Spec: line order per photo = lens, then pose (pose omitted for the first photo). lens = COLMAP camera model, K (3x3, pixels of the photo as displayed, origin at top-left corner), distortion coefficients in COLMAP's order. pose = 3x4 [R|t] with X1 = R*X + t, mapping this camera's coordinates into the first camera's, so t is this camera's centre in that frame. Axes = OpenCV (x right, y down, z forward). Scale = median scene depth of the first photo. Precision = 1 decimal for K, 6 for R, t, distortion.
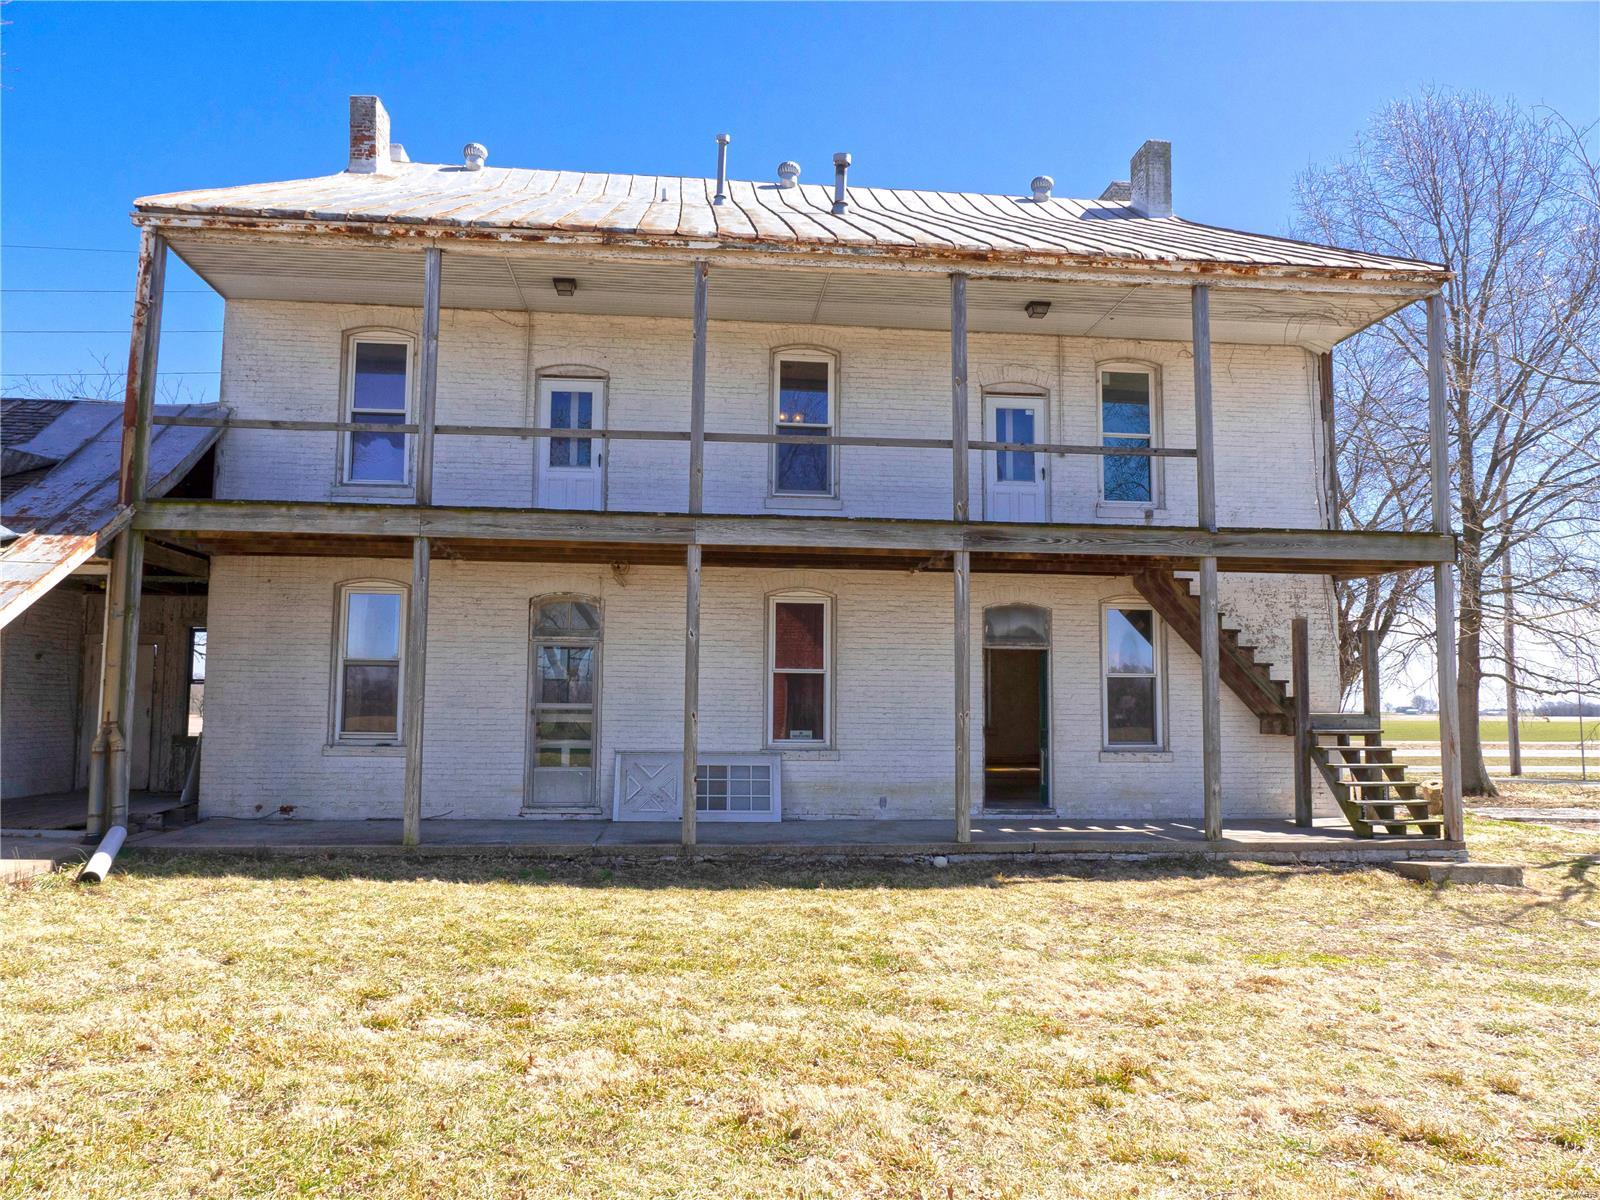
lens RADIAL K [[1157.2, 0, 797.5], [0, 1157.2, 596.5], [0, 0, 1]] dist [-0.028550, 0.013984]
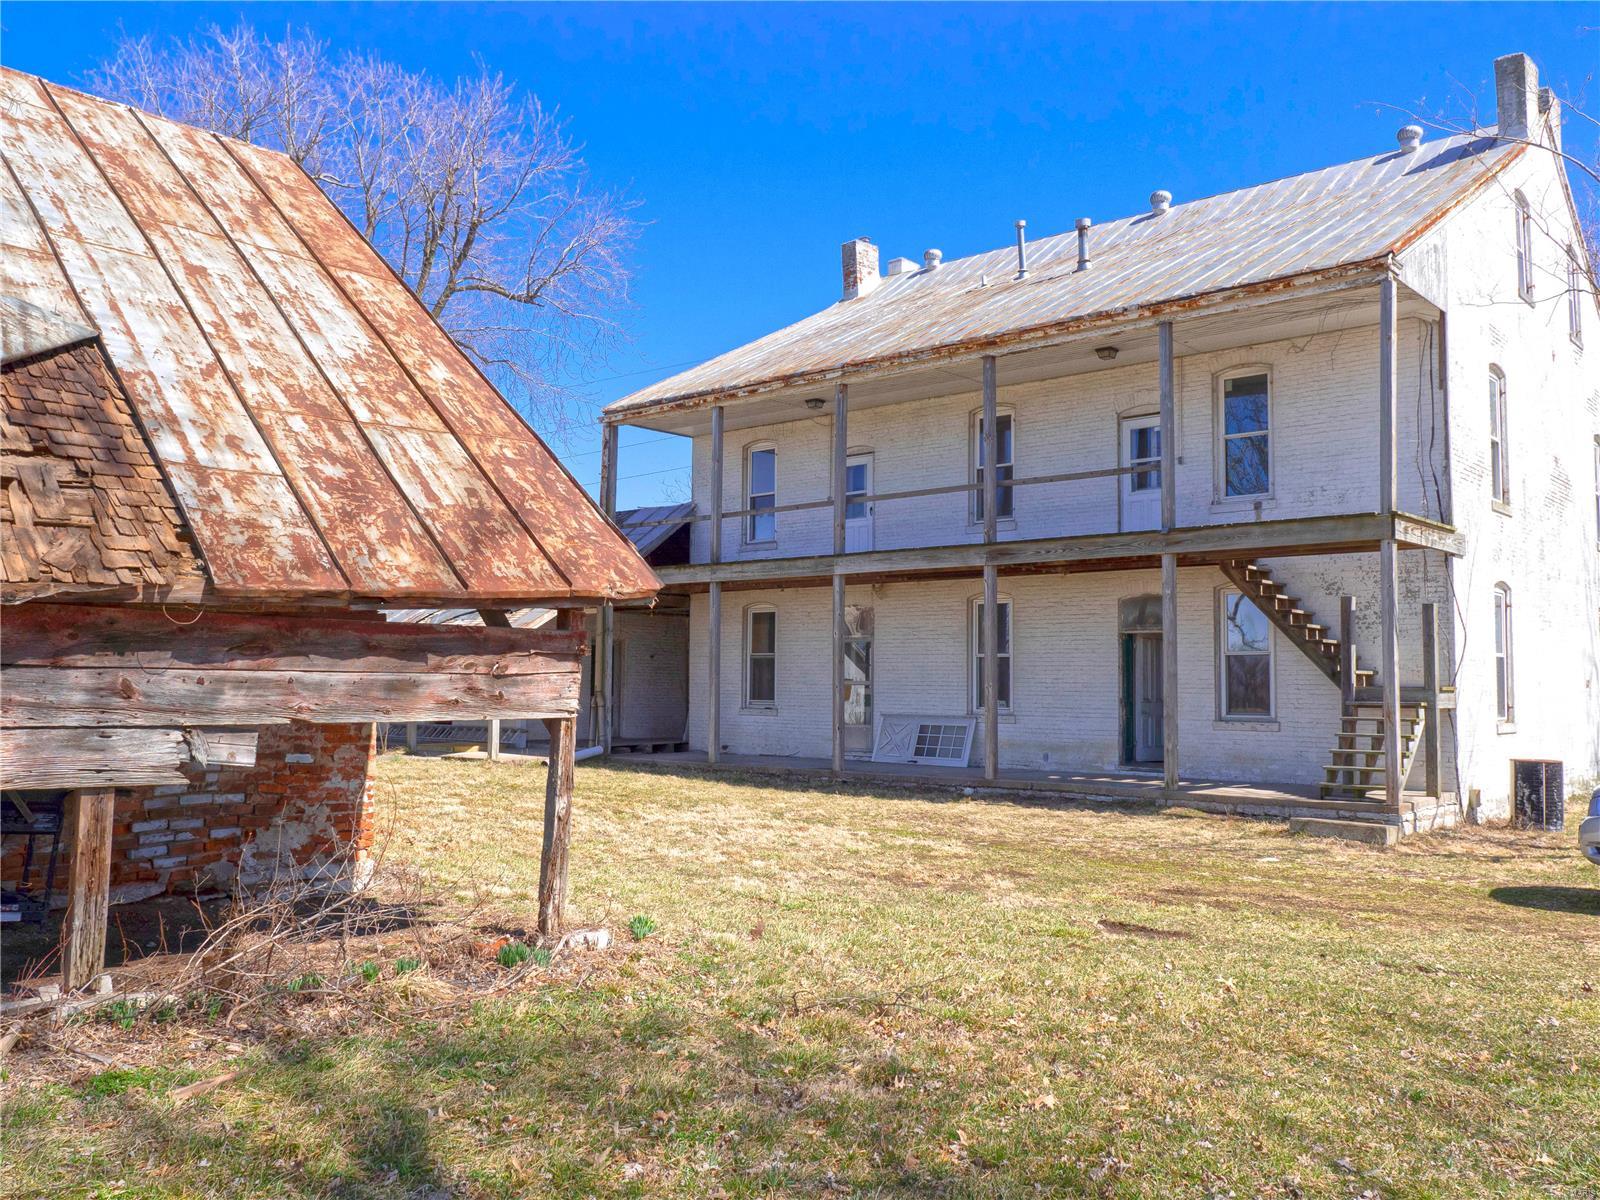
lens RADIAL K [[1363.8, 0, 800.0], [0, 1363.8, 600.0], [0, 0, 1]] dist [-0.007906, -0.002016]
pose [[0.669854, -0.050910, -0.740746, 1.033015], [0.065241, 0.997824, -0.009581, 0.002010], [0.739621, -0.041909, 0.671717, -0.206688]]
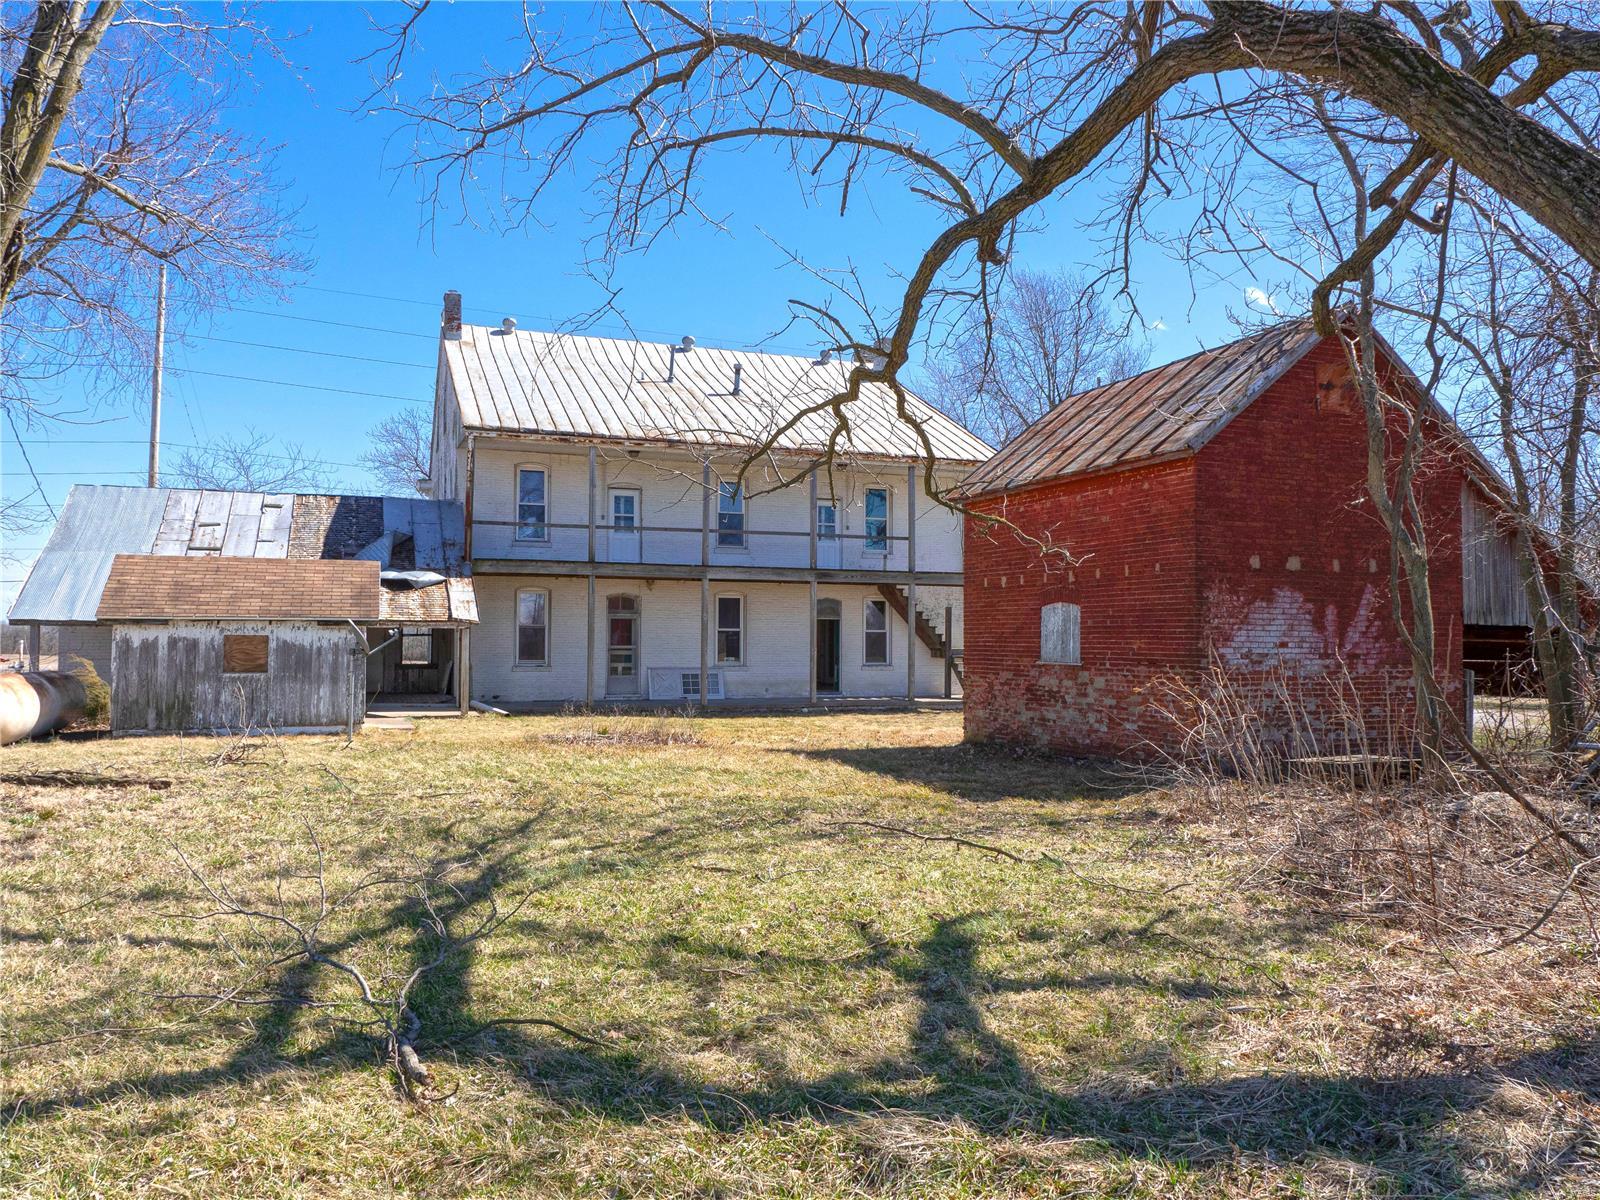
lens RADIAL K [[1157.2, 0, 797.5], [0, 1157.2, 596.5], [0, 0, 1]] dist [-0.028550, 0.013984]
pose [[0.966474, 0.005038, 0.256716, -0.440408], [-0.019989, 0.998250, 0.055663, -0.122713], [-0.255987, -0.058928, 0.964883, -1.130356]]
